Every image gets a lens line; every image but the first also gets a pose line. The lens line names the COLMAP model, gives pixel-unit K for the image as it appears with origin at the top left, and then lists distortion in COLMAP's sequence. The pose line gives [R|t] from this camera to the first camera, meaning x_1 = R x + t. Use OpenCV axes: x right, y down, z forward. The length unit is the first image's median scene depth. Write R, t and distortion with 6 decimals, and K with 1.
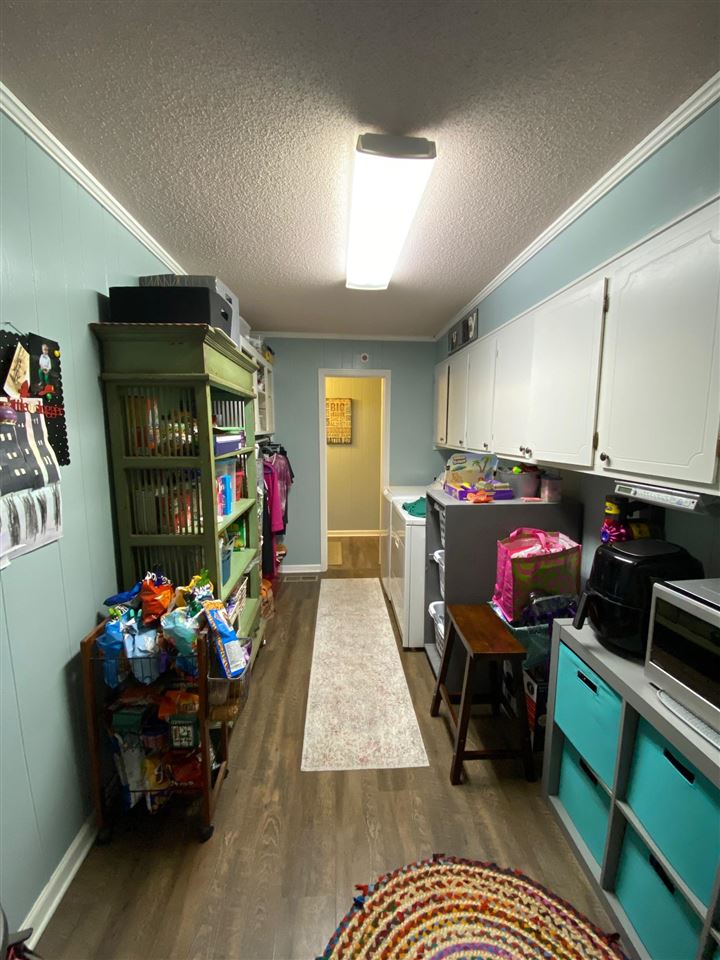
lens RADIAL K [[390.8, 0, 359.9], [0, 390.8, 481.5], [0, 0, 1]] dist [-0.012161, -0.005761]
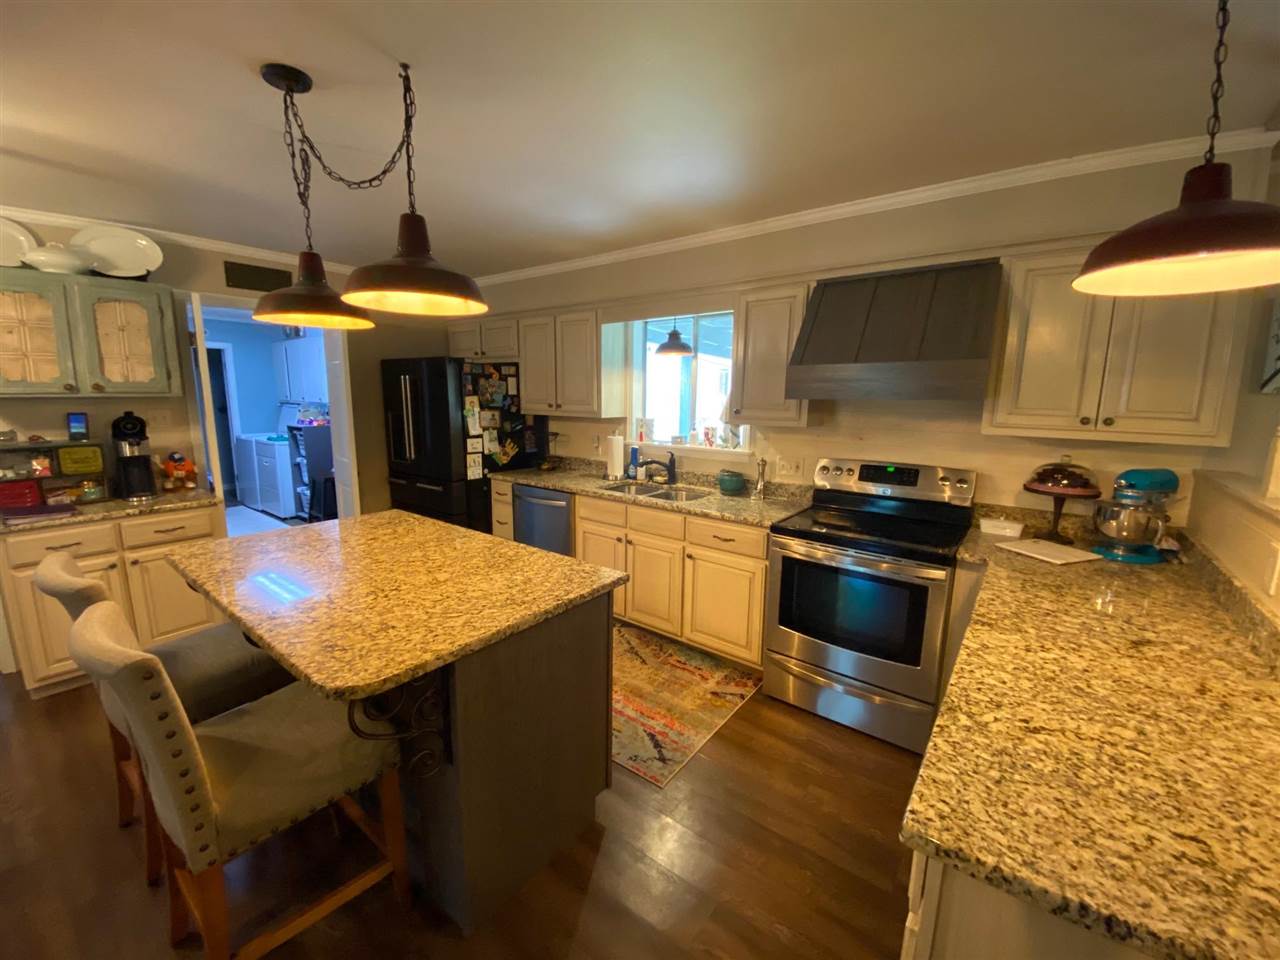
lens RADIAL K [[521.0, 0, 637.9], [0, 521.0, 479.0], [0, 0, 1]] dist [-0.012161, -0.005761]
pose [[0.654328, -0.115365, 0.747359, -0.585578], [0.092720, 0.993077, 0.072117, 0.247959], [-0.750505, 0.022107, 0.660495, -1.794409]]
